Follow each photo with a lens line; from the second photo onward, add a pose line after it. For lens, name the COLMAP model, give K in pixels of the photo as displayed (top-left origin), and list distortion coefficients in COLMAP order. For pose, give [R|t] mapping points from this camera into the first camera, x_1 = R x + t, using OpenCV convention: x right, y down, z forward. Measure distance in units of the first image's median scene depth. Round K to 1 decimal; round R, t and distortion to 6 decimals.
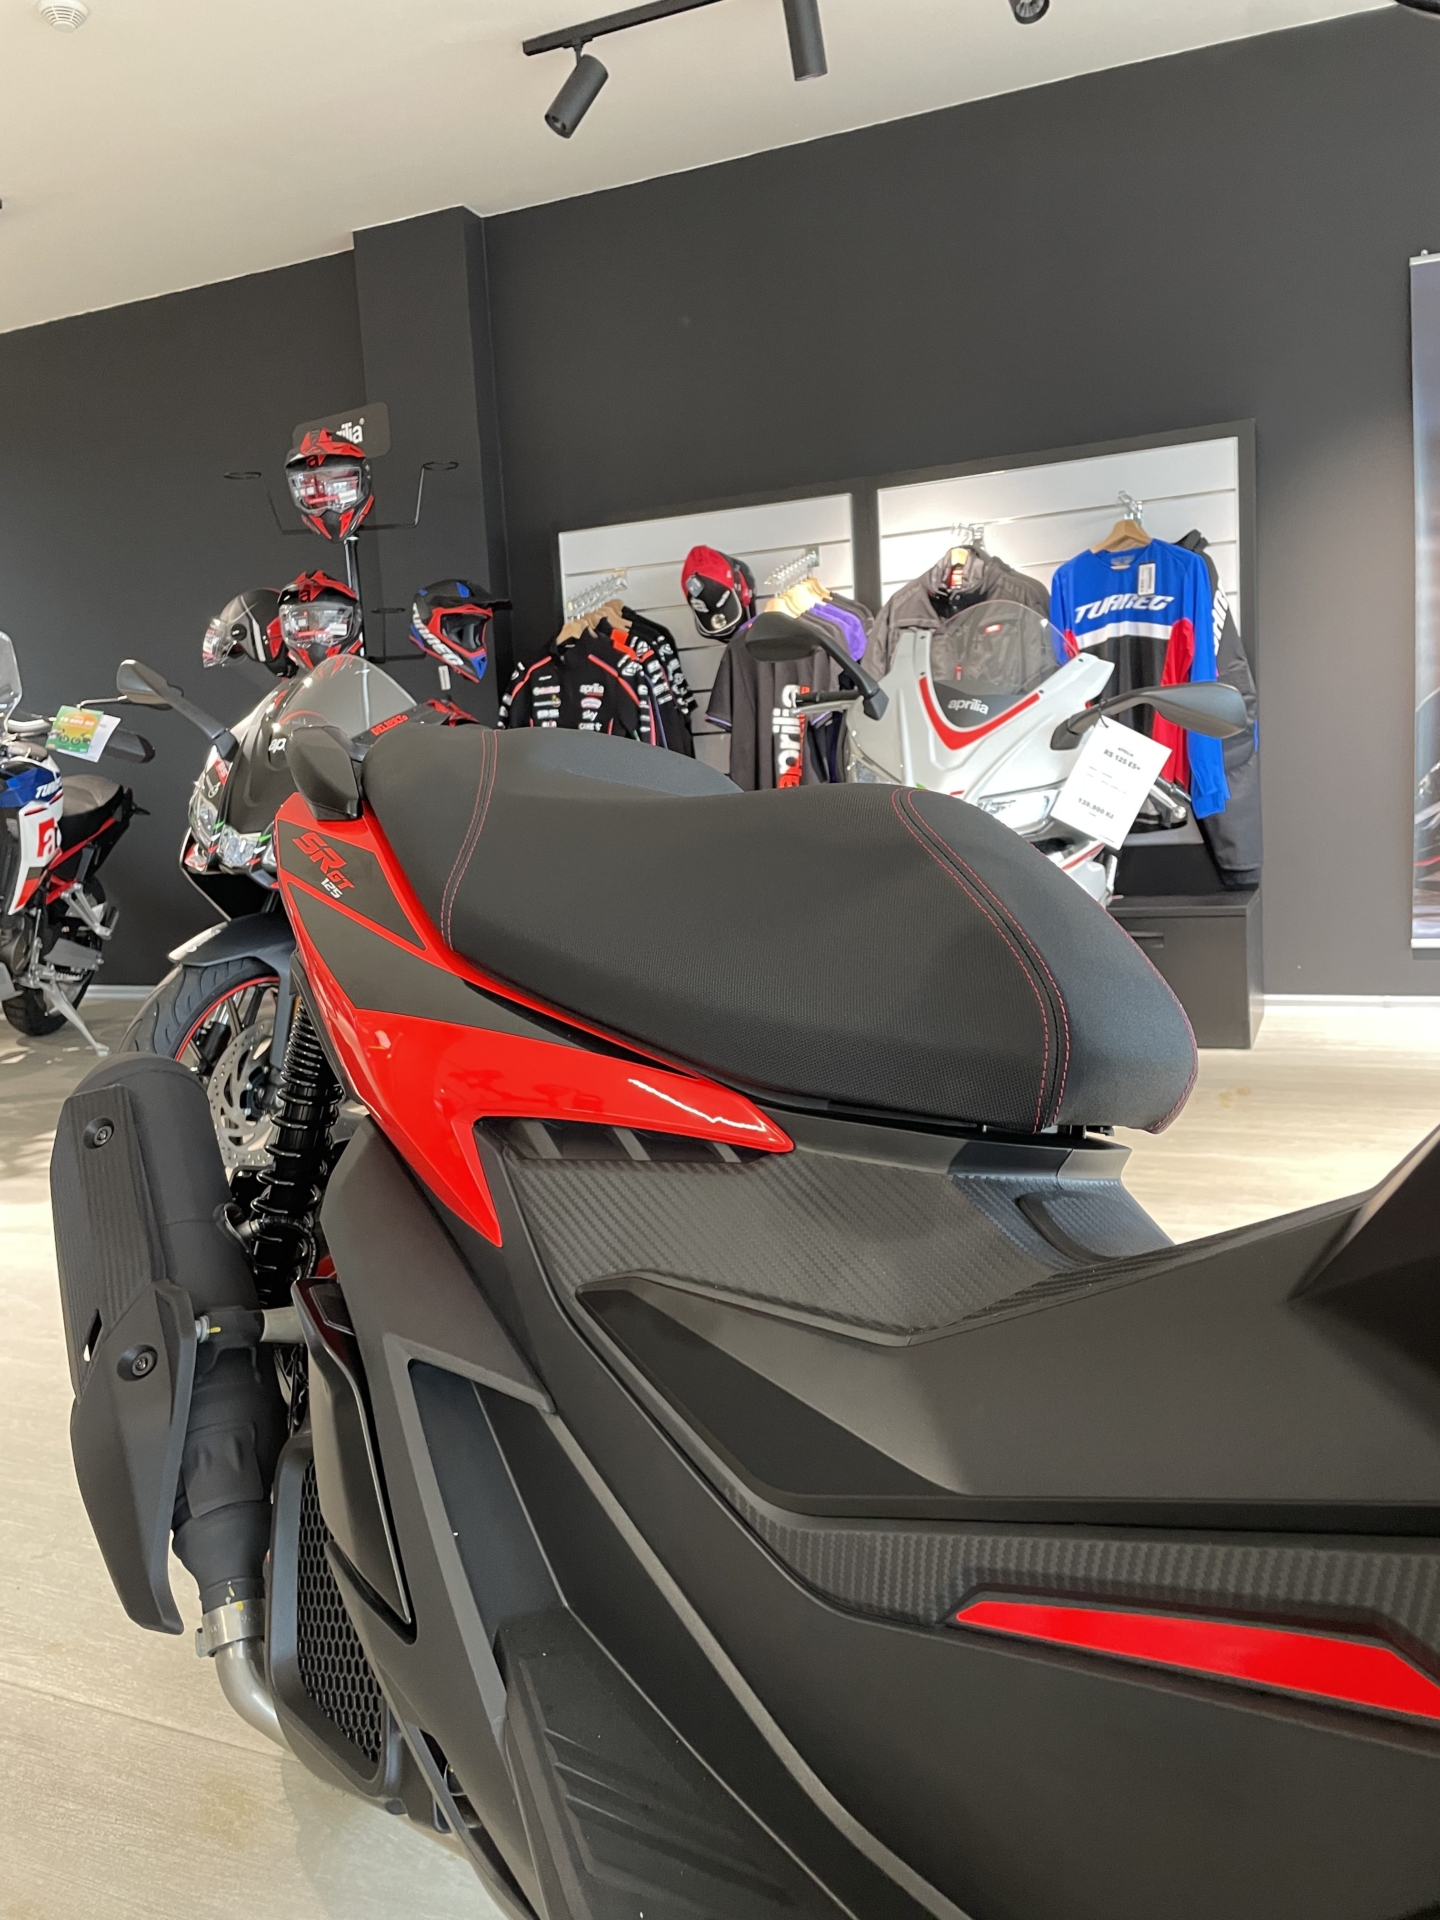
lens RADIAL K [[1486.2, 0, 714.0], [0, 1486.2, 959.2], [0, 0, 1]] dist [0.076993, -0.075951]
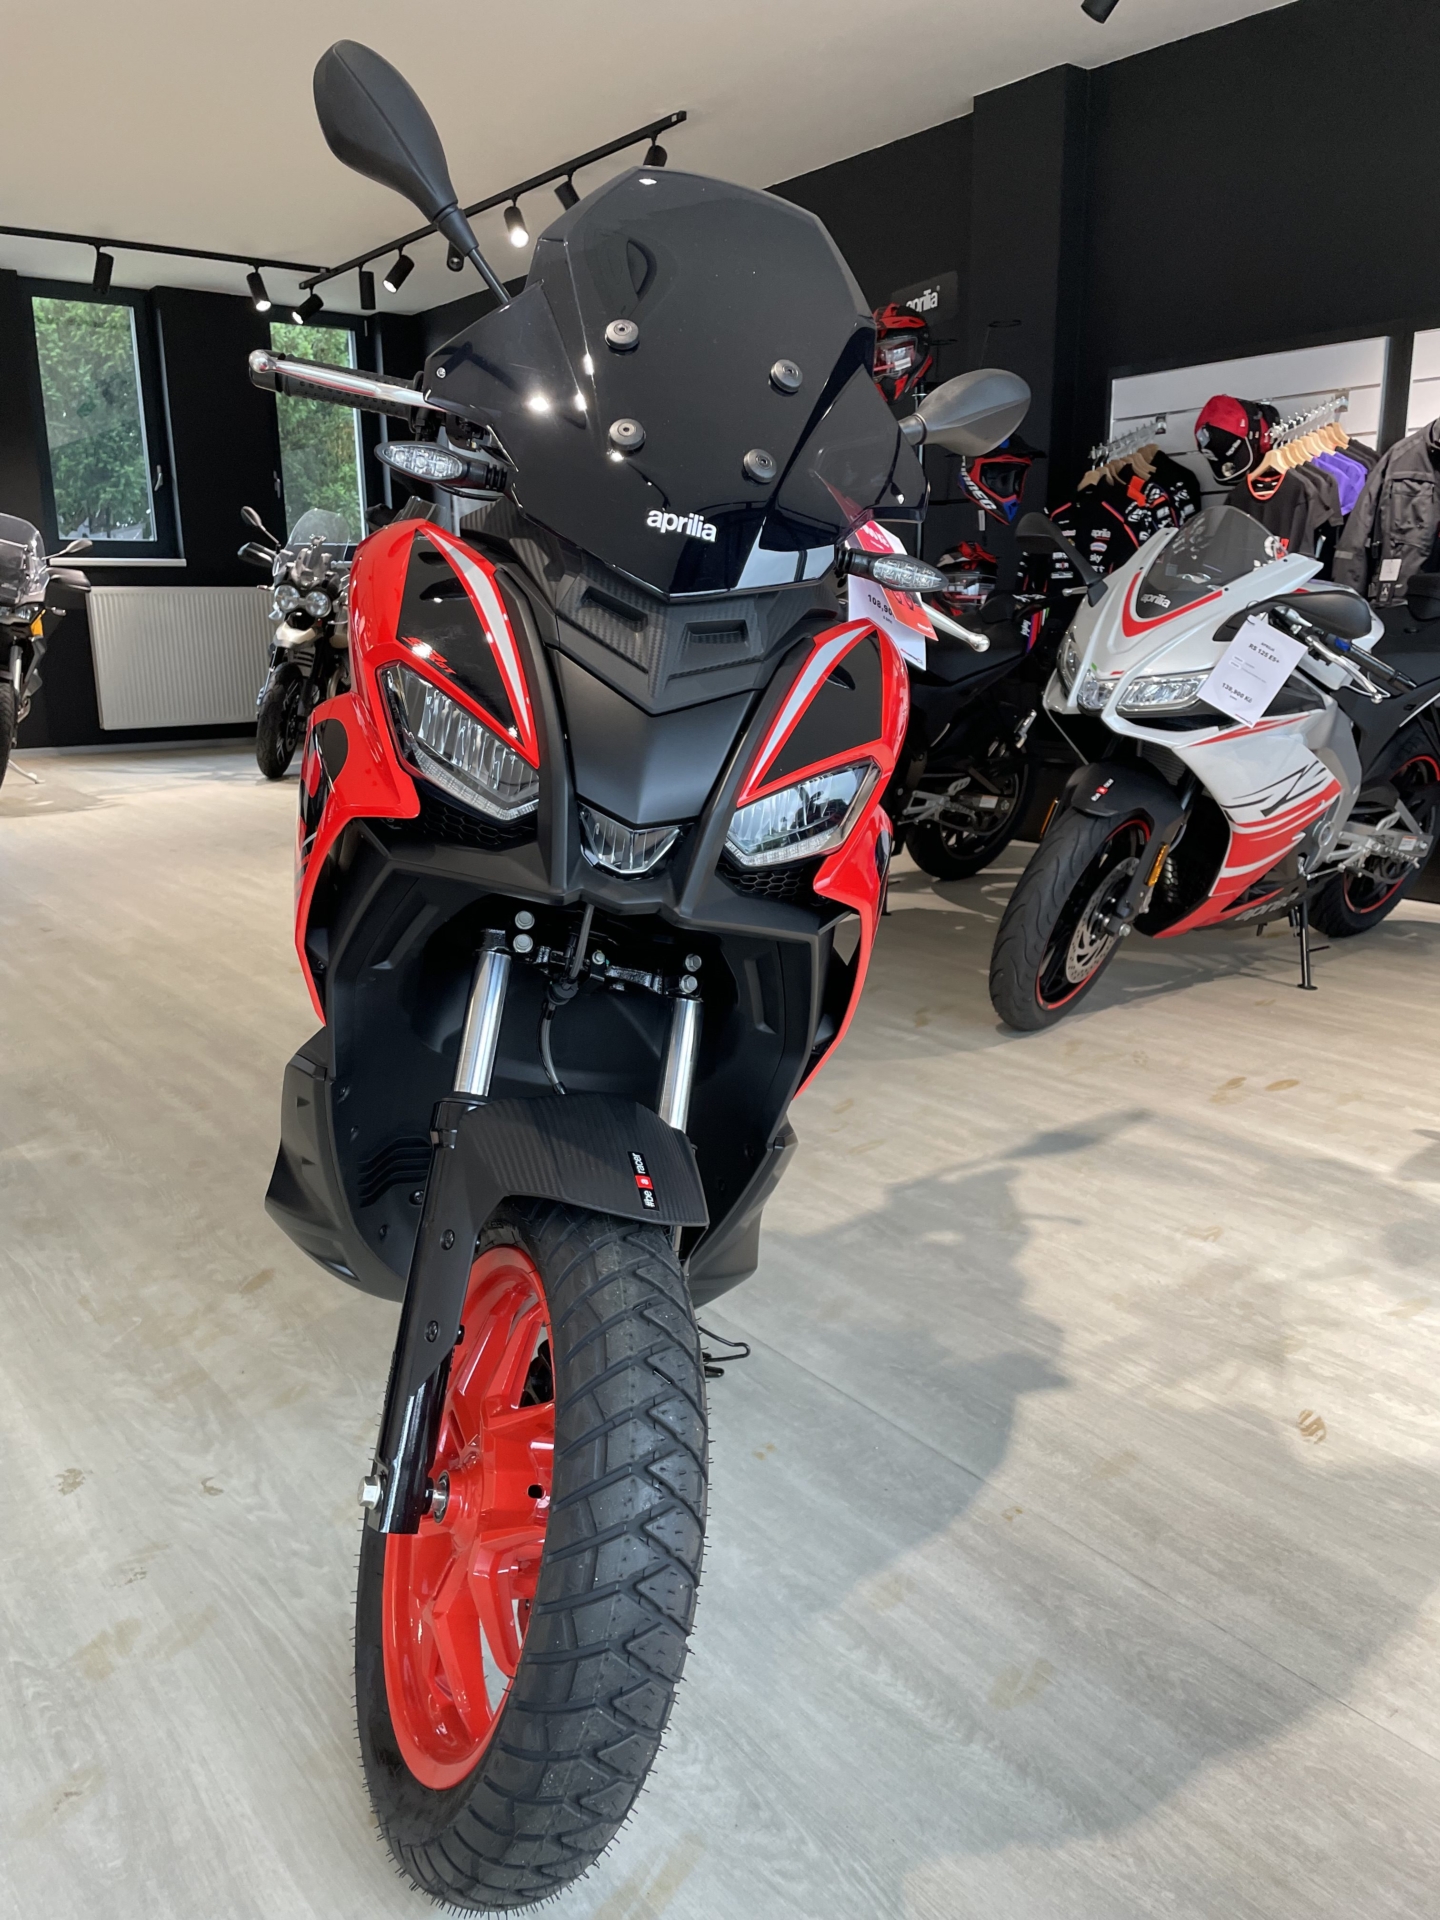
lens RADIAL K [[1486.2, 0, 718.3], [0, 1486.2, 963.6], [0, 0, 1]] dist [0.076993, -0.075951]
pose [[0.874504, 0.156921, -0.458932, 0.246083], [-0.092952, 0.982900, 0.158957, -0.020500], [0.476028, -0.096350, 0.874136, -0.142946]]
